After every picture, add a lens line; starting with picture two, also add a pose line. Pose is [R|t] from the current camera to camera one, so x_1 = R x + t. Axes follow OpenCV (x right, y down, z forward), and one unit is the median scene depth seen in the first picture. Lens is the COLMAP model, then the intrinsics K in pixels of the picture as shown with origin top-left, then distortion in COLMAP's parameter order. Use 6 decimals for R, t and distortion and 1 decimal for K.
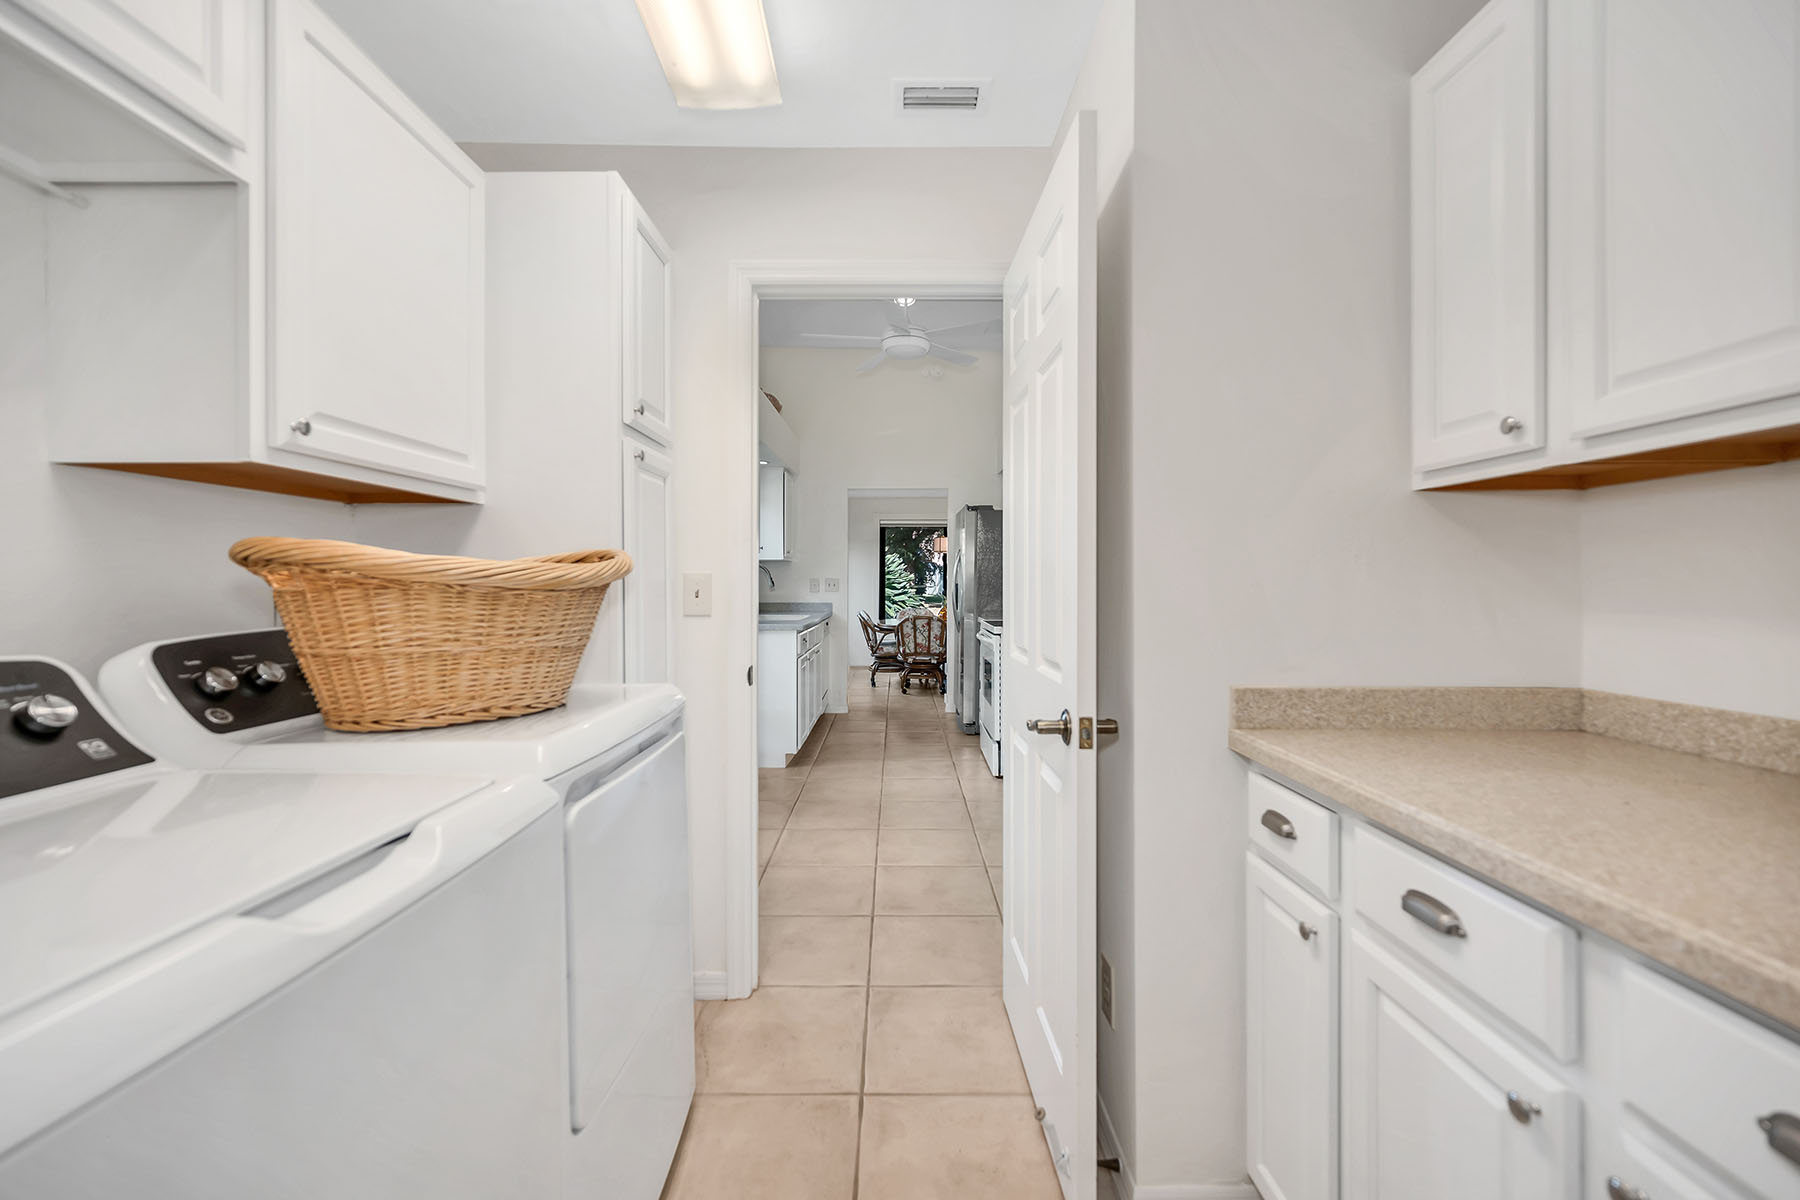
lens RADIAL K [[714.8, 0, 899.6], [0, 714.8, 590.7], [0, 0, 1]] dist [-0.005937, 0.000007]
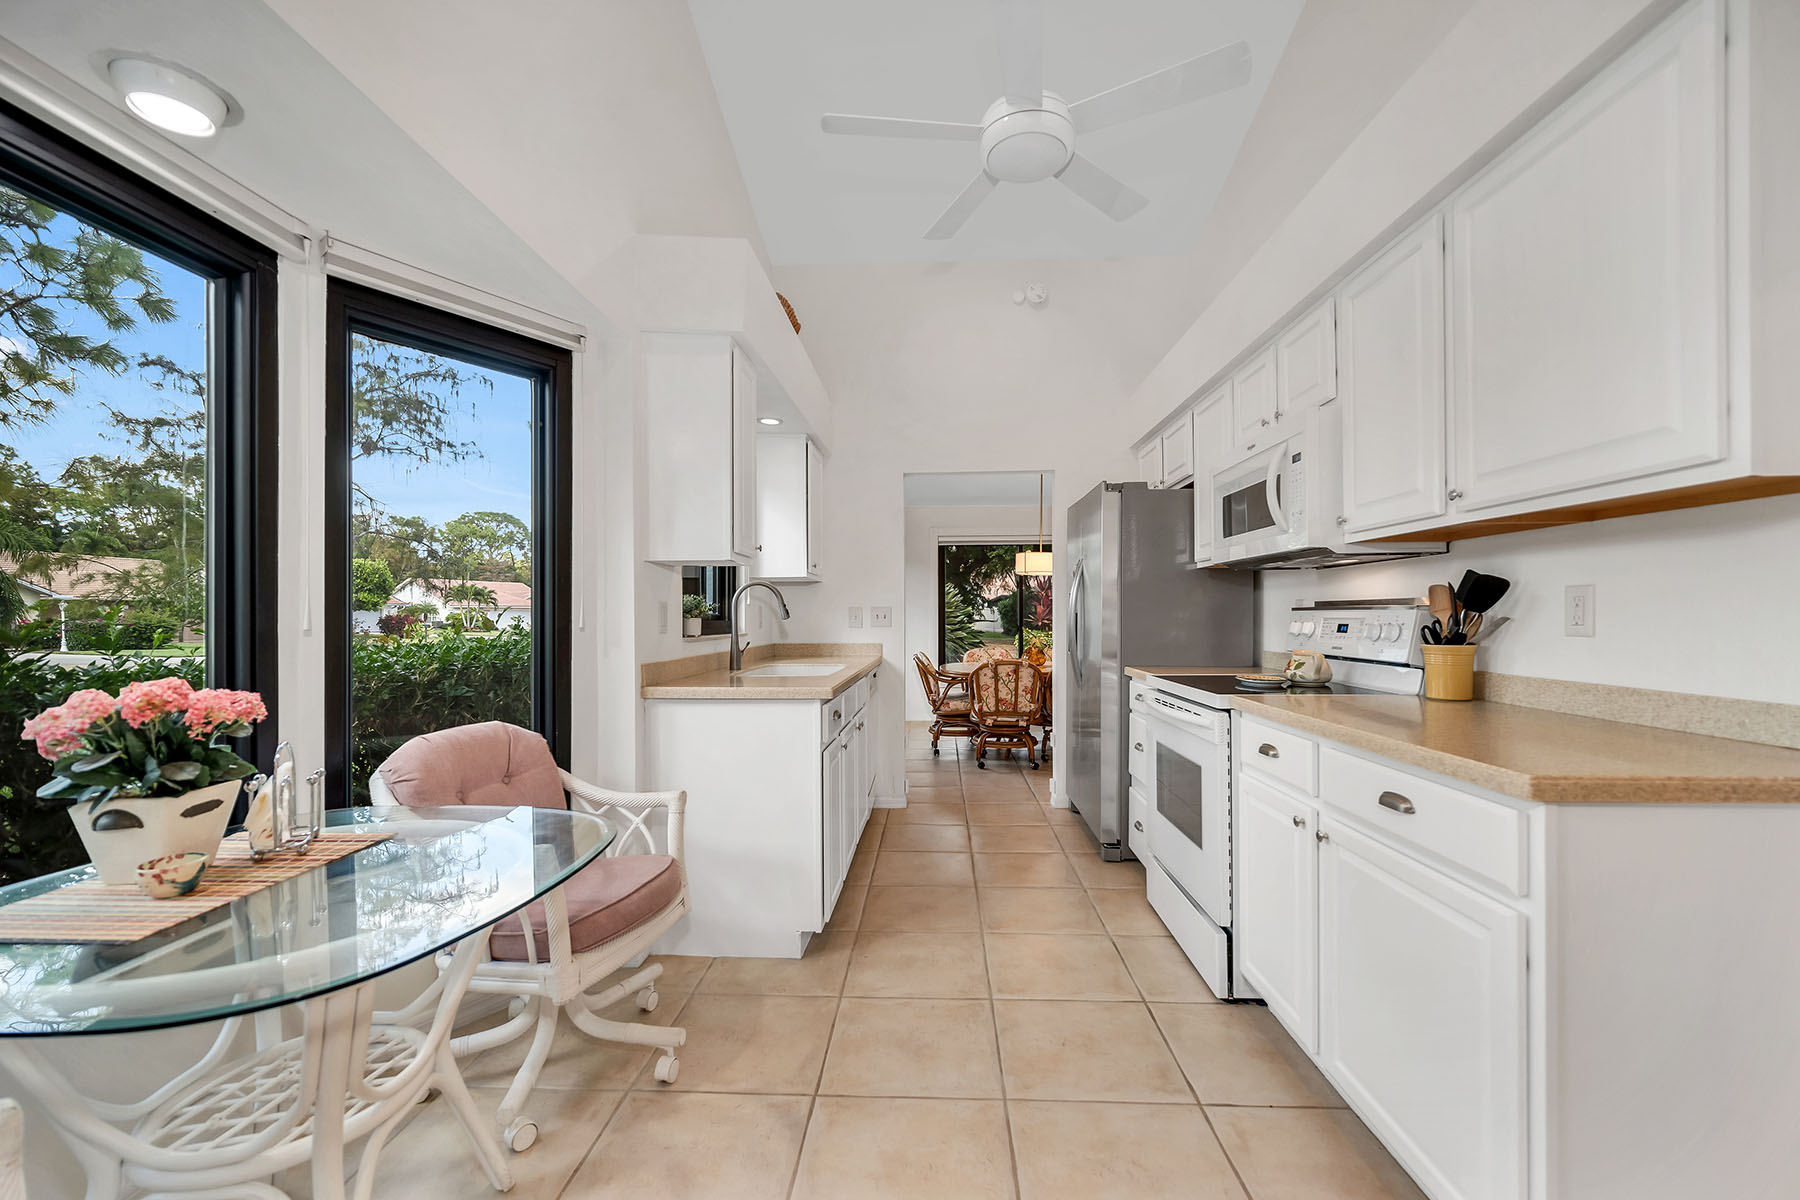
lens RADIAL K [[714.8, 0, 899.6], [0, 714.8, 590.7], [0, 0, 1]] dist [-0.005937, 0.000007]
pose [[0.998153, -0.010906, -0.059771, -0.031160], [0.007868, 0.998677, -0.050823, 0.001285], [0.060246, 0.050259, 0.996917, 0.275716]]
